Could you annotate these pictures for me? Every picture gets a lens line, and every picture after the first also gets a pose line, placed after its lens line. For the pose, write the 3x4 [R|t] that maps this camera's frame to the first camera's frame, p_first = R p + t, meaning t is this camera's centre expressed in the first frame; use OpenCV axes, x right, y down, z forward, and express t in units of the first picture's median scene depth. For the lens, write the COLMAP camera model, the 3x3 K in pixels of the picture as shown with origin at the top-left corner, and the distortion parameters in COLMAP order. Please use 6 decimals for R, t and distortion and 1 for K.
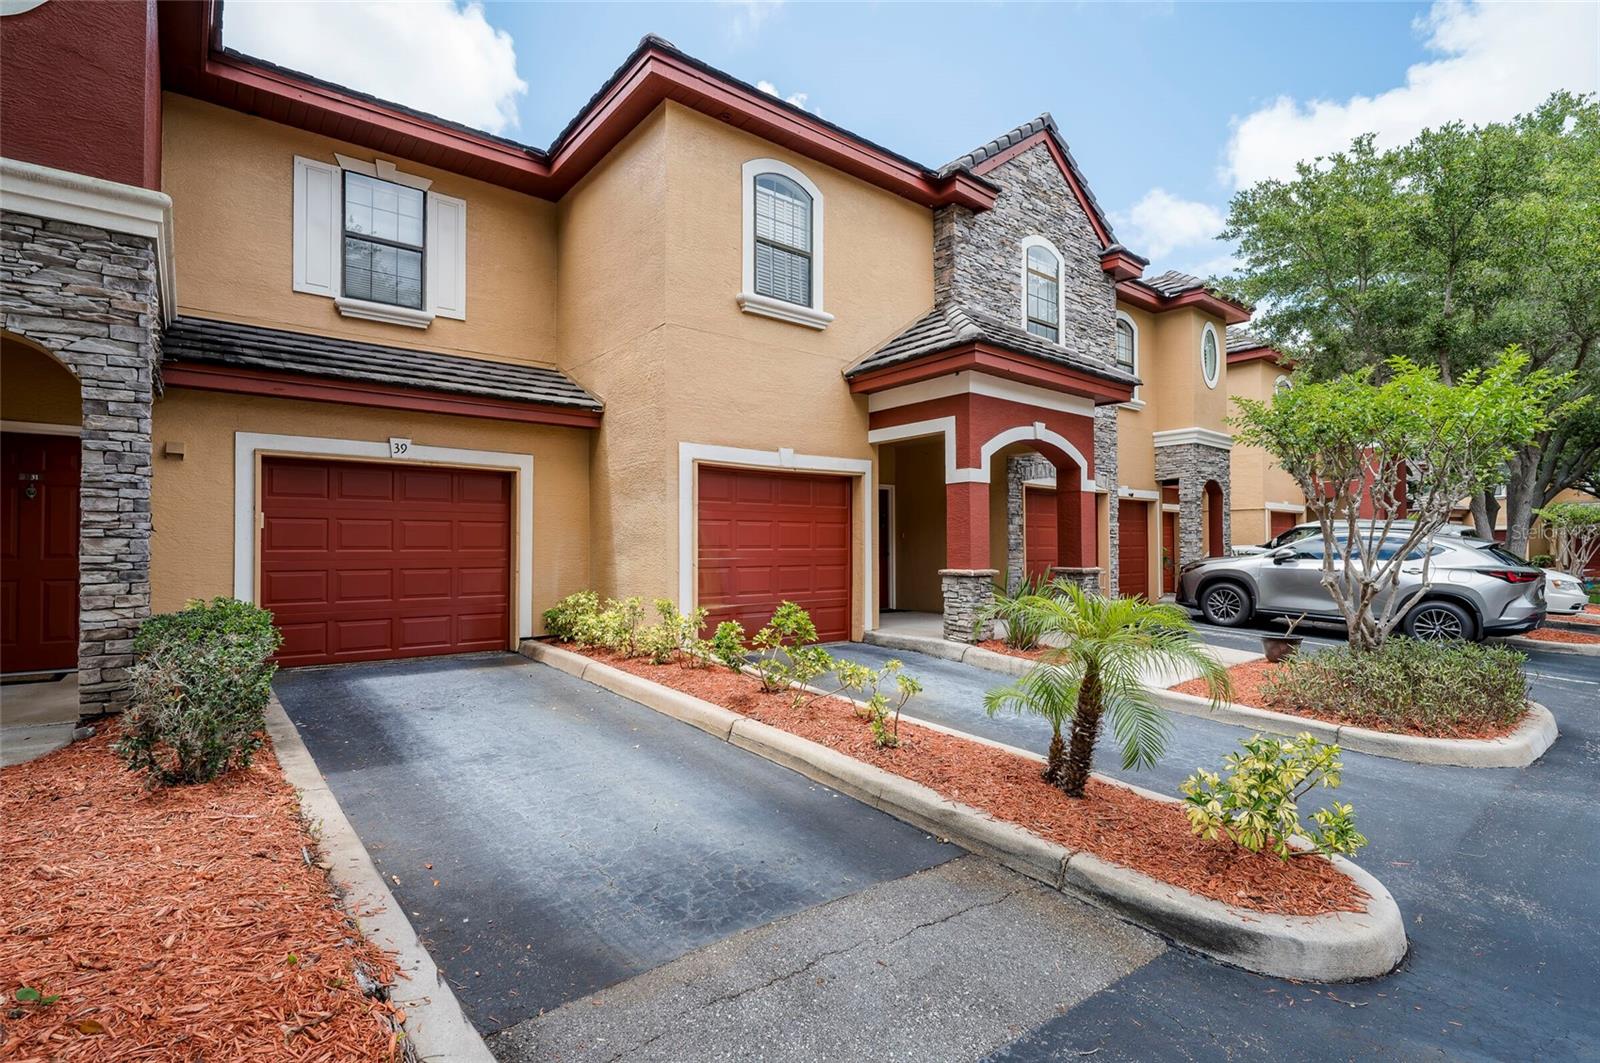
lens RADIAL K [[751.4, 0, 800.0], [0, 751.4, 531.5], [0, 0, 1]] dist [-0.001825, -0.001148]
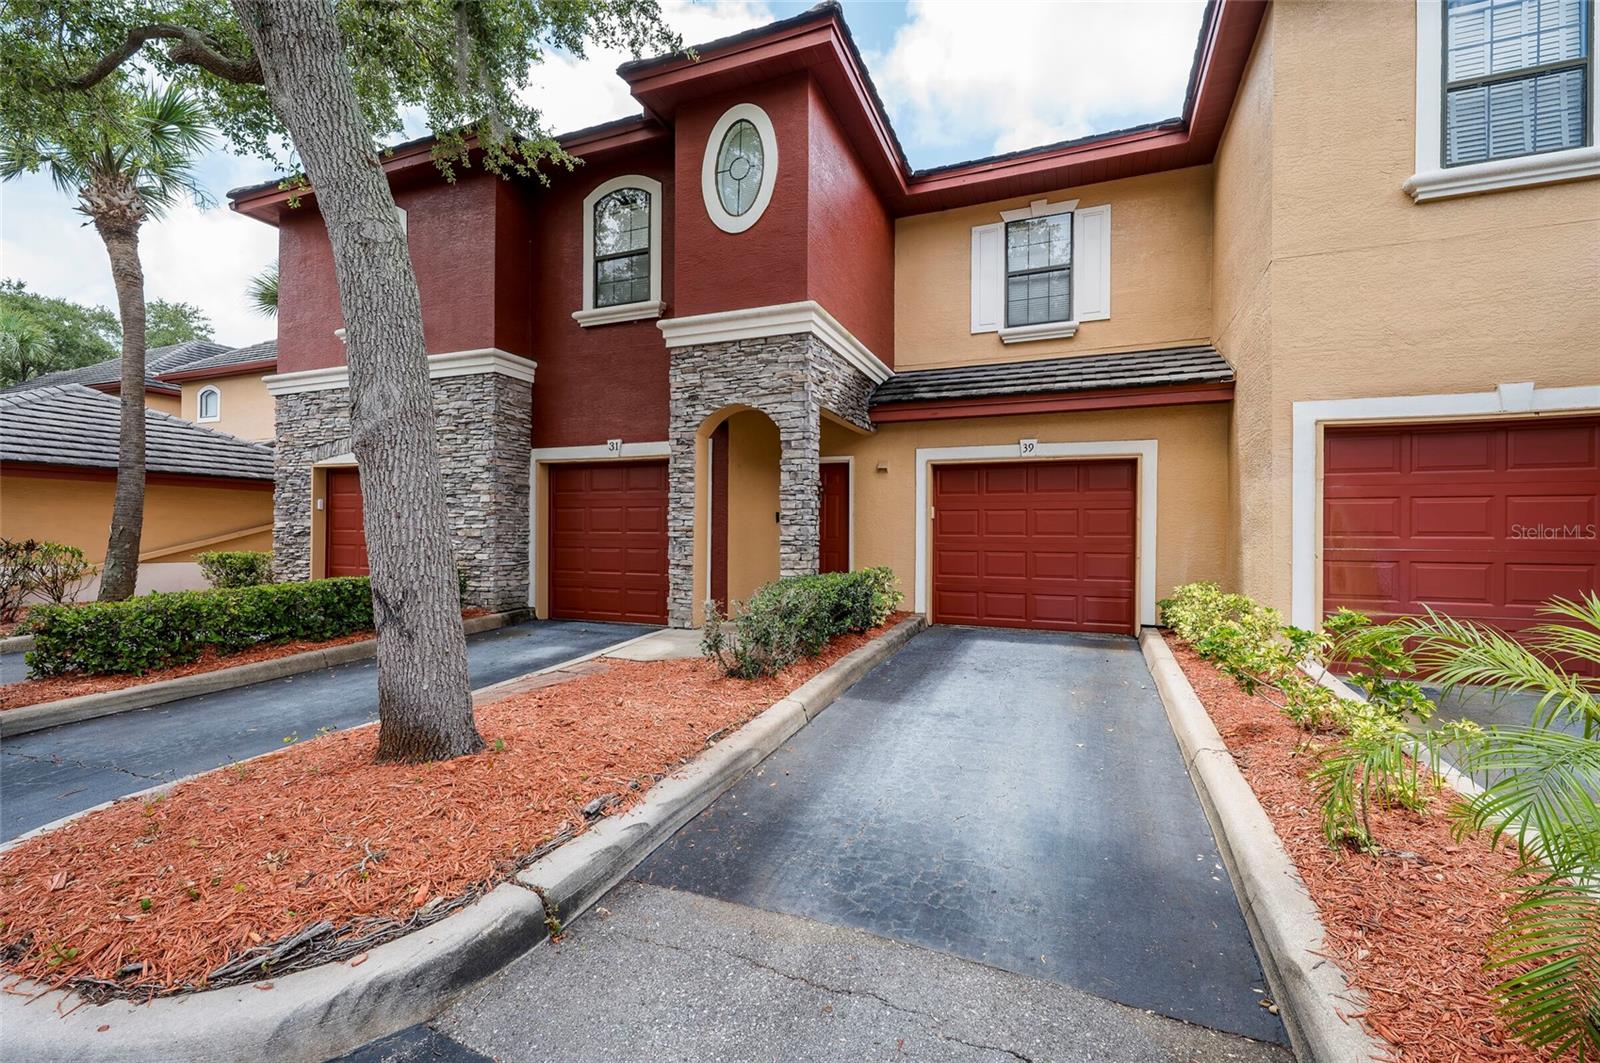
lens RADIAL K [[685.0, 0, 800.0], [0, 685.0, 531.5], [0, 0, 1]] dist [0.000223, -0.000271]
pose [[0.477406, -0.000398, -0.878683, 0.241789], [0.012010, 0.999909, 0.006073, 0.008474], [0.878601, -0.013452, 0.477367, 0.196460]]
